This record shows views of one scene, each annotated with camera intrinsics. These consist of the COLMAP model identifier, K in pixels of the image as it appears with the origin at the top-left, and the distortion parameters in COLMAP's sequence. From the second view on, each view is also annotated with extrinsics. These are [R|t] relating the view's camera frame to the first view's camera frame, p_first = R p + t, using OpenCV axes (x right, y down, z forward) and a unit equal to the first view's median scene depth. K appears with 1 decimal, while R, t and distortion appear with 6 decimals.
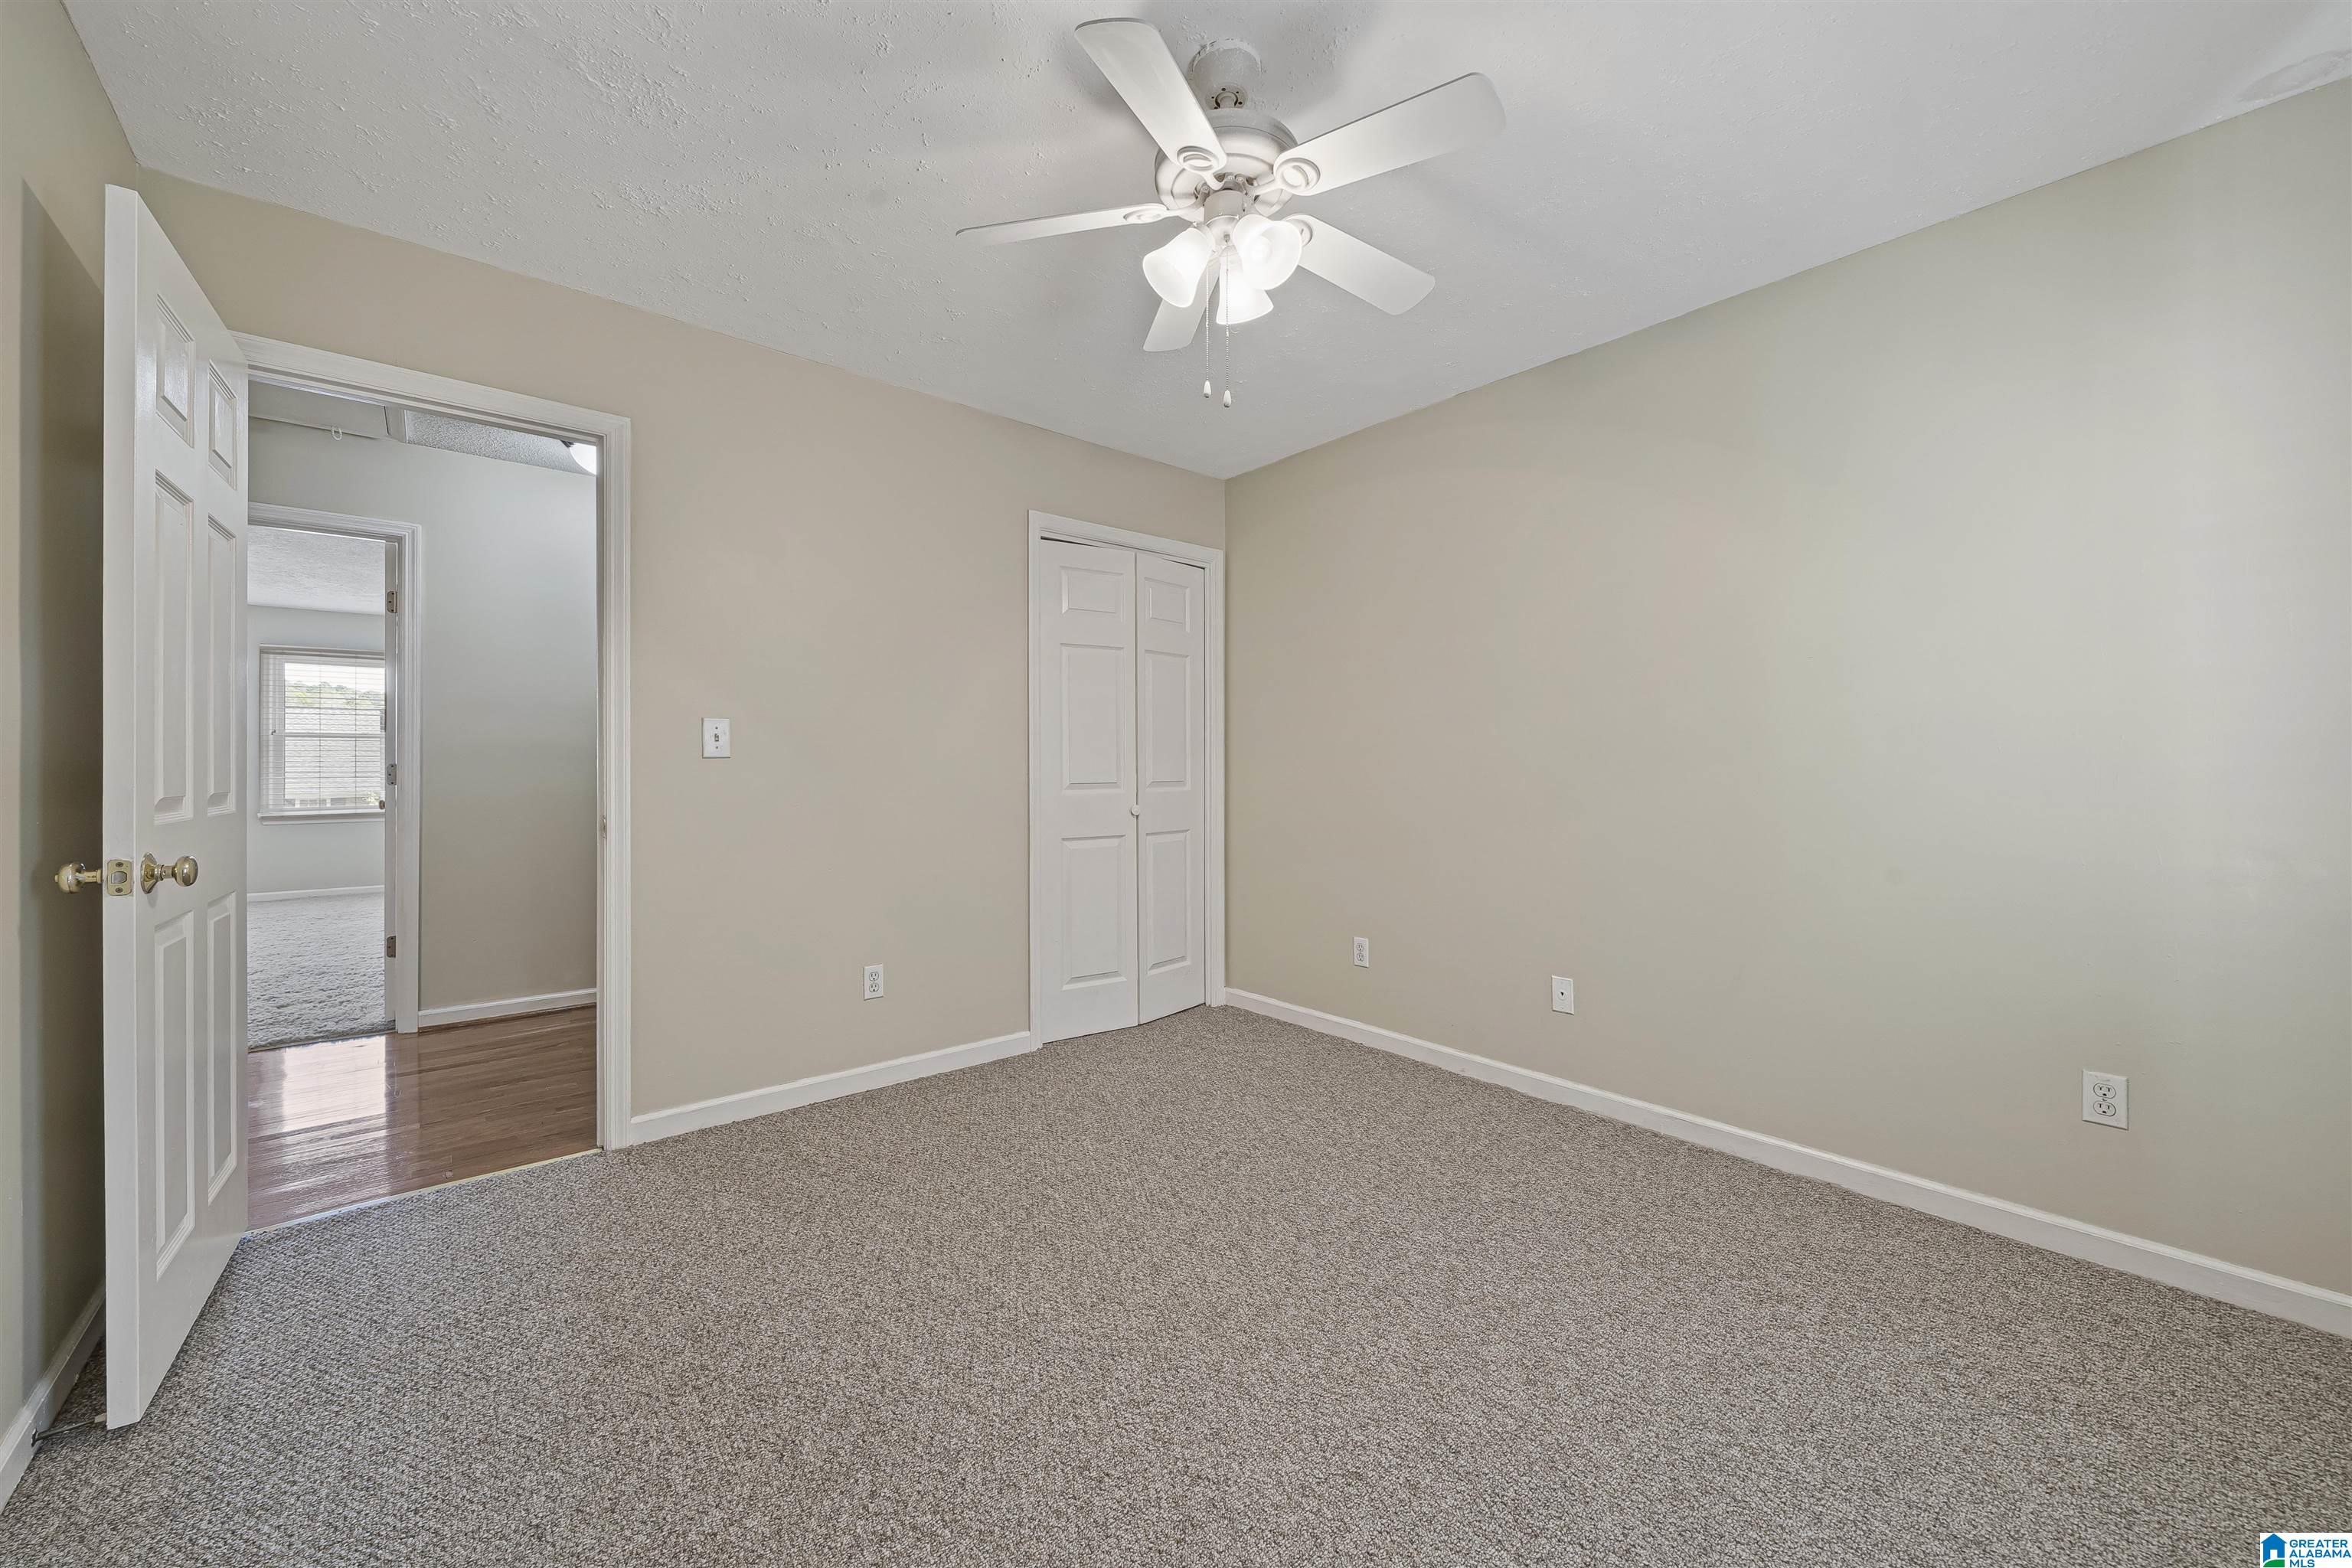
lens RADIAL K [[915.7, 0, 1181.4], [0, 915.7, 755.6], [0, 0, 1]] dist [-0.002225, -0.000075]
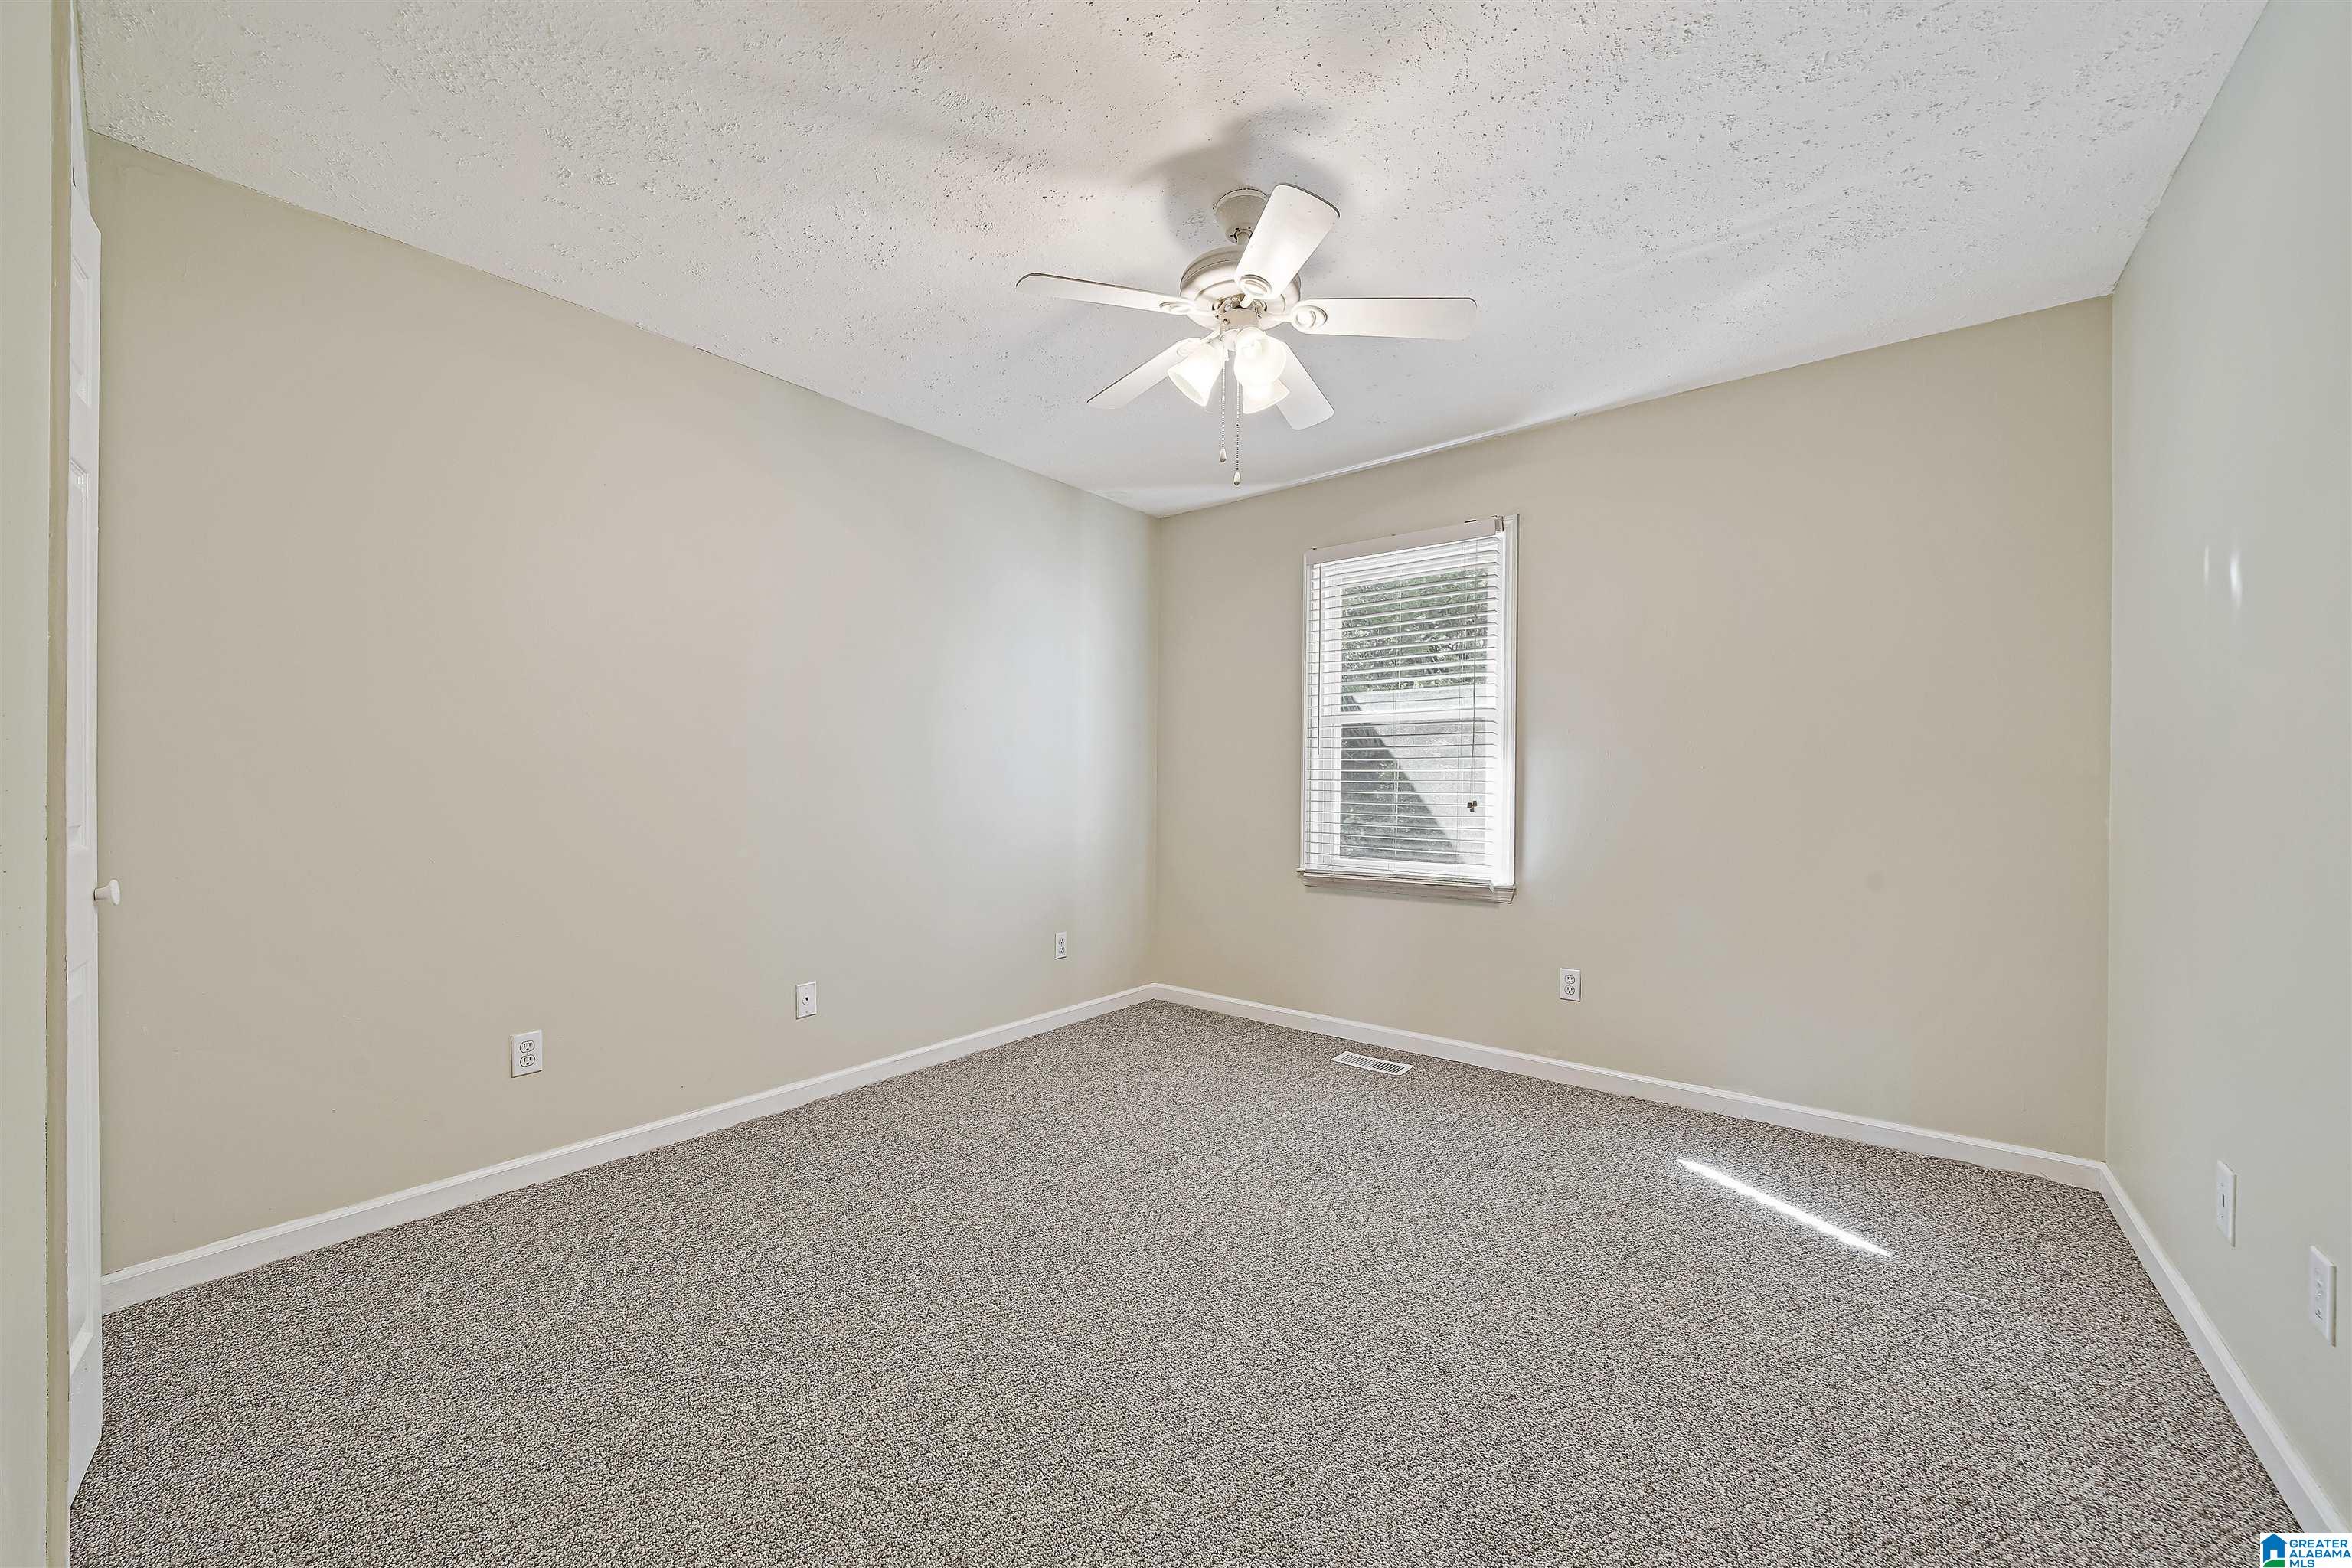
lens RADIAL K [[882.3, 0, 1164.9], [0, 882.3, 781.7], [0, 0, 1]] dist [-0.001295, -0.000105]
pose [[-0.213118, -0.000817, 0.977026, -0.783650], [-0.014605, 0.999891, -0.002350, 0.010958], [-0.976917, -0.014770, -0.213106, 0.977581]]
